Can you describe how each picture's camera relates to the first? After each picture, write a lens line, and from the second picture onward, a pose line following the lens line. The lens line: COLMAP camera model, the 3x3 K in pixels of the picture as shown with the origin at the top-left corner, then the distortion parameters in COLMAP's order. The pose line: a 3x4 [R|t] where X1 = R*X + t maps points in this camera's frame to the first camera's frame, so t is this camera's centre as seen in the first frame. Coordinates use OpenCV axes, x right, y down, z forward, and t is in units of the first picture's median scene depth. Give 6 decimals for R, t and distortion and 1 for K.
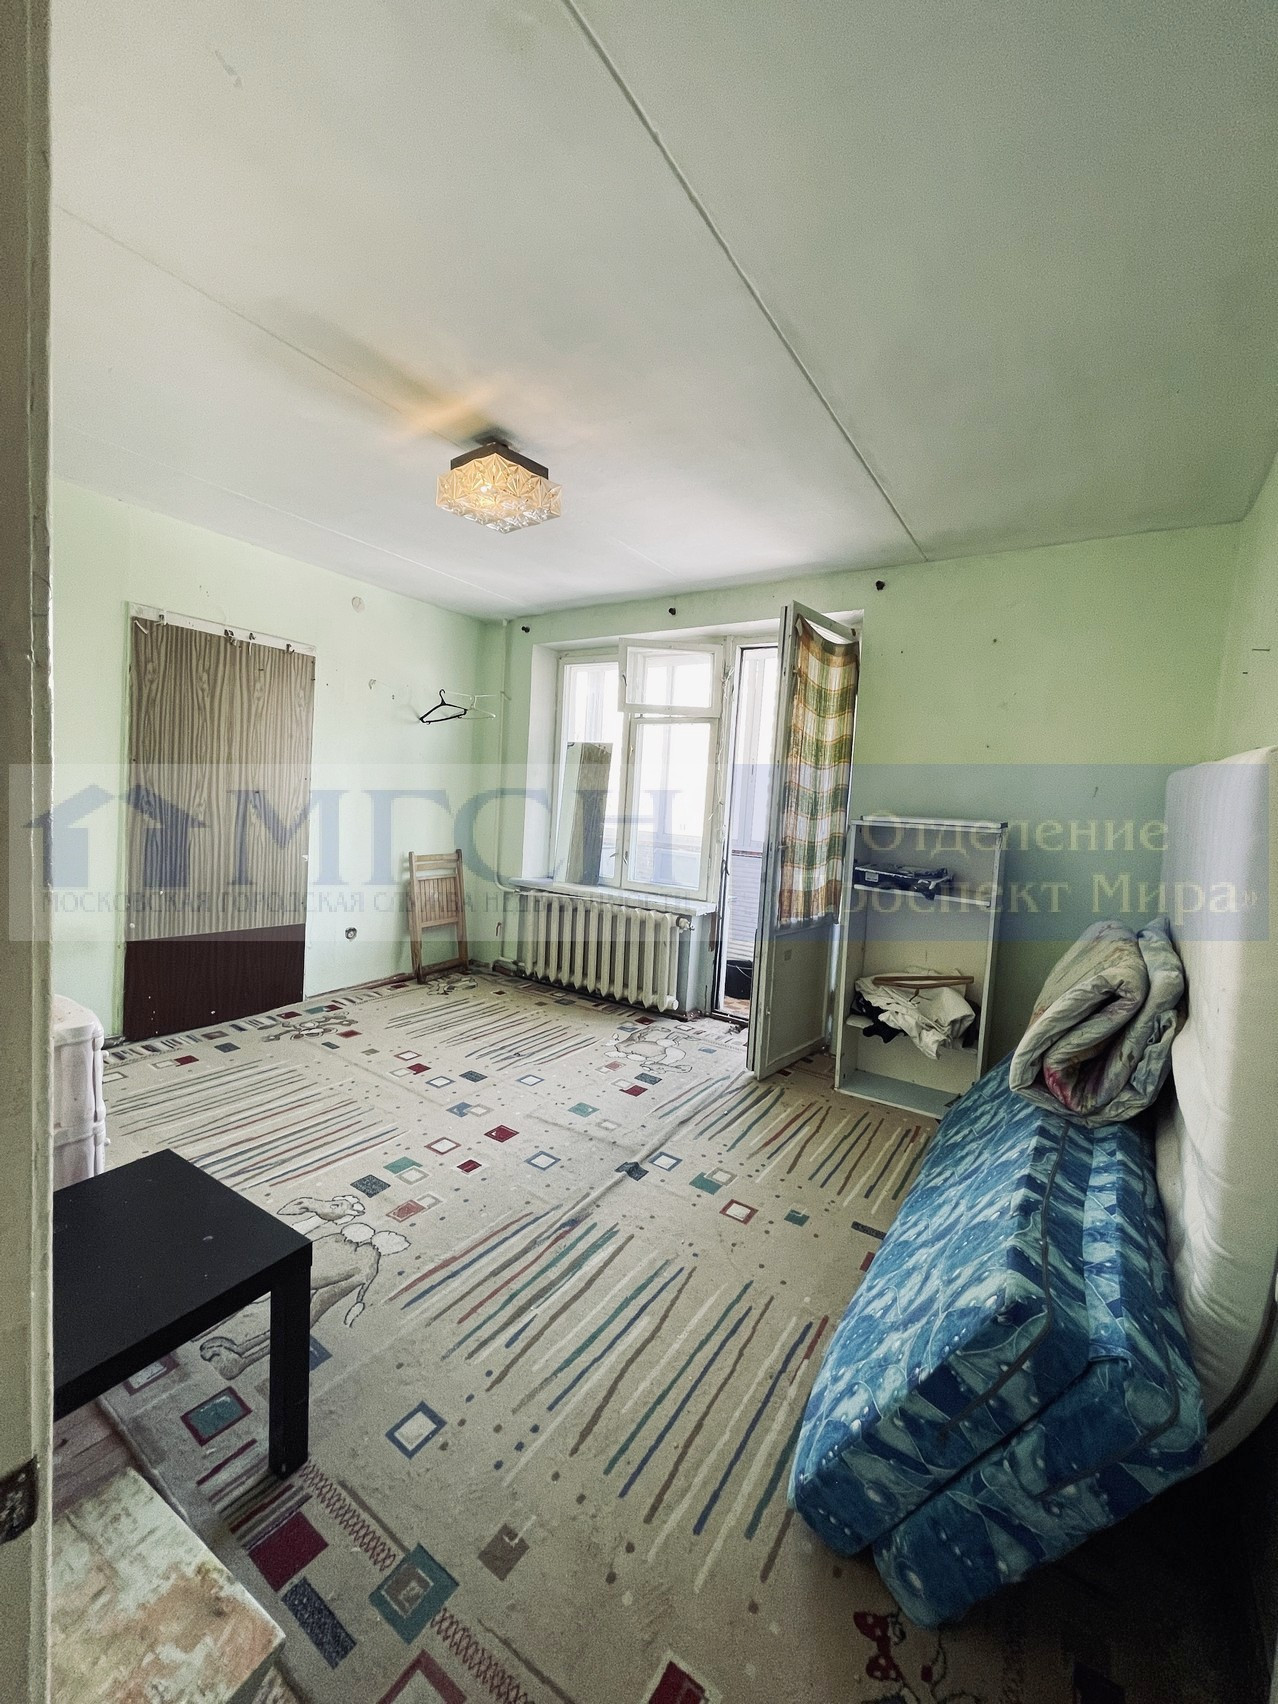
lens RADIAL K [[679.5, 0, 643.8], [0, 679.5, 843.7], [0, 0, 1]] dist [0.010340, 0.000430]
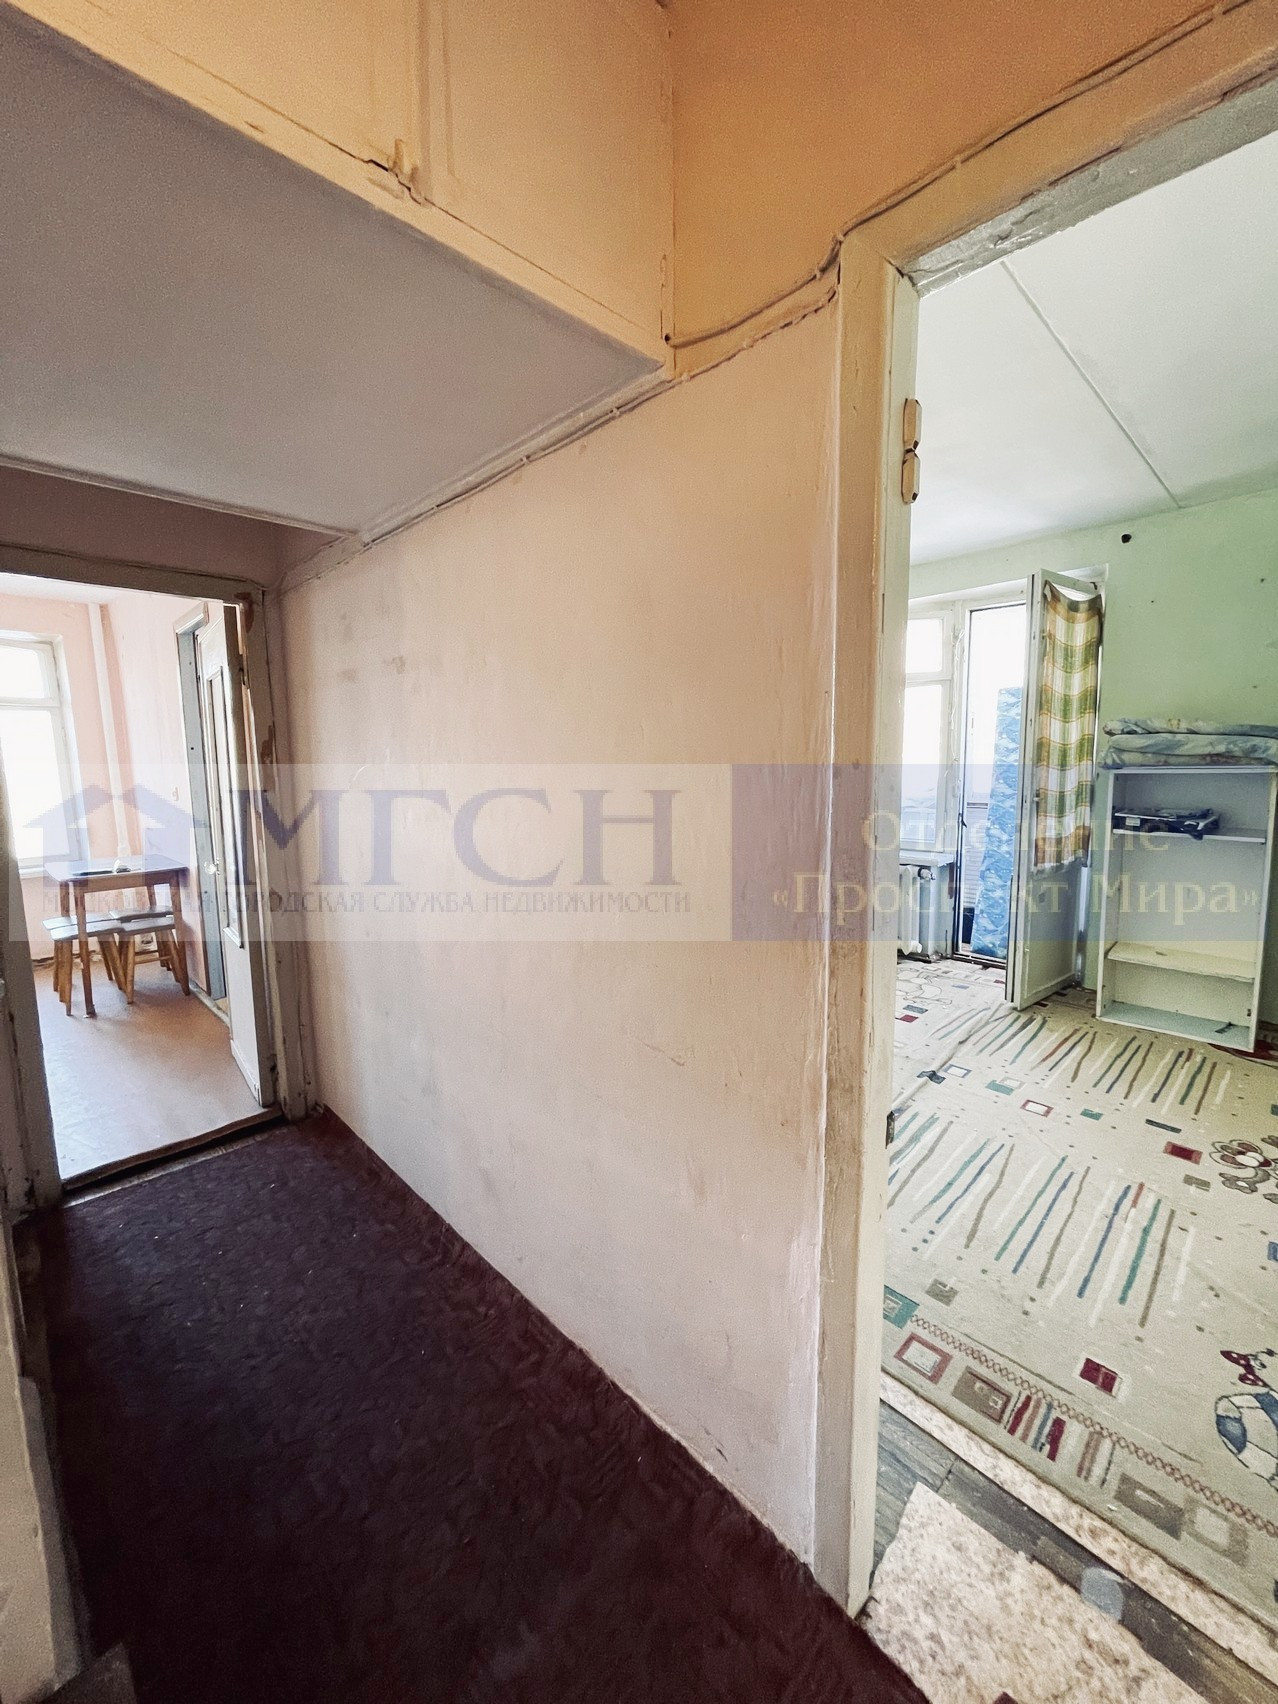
lens RADIAL K [[679.5, 0, 670.6], [0, 679.5, 841.3], [0, 0, 1]] dist [0.010340, 0.000430]
pose [[0.980210, -0.053158, -0.190689, -0.173195], [0.063323, 0.996857, 0.047614, -0.016479], [0.187558, -0.058747, 0.980495, -0.191546]]
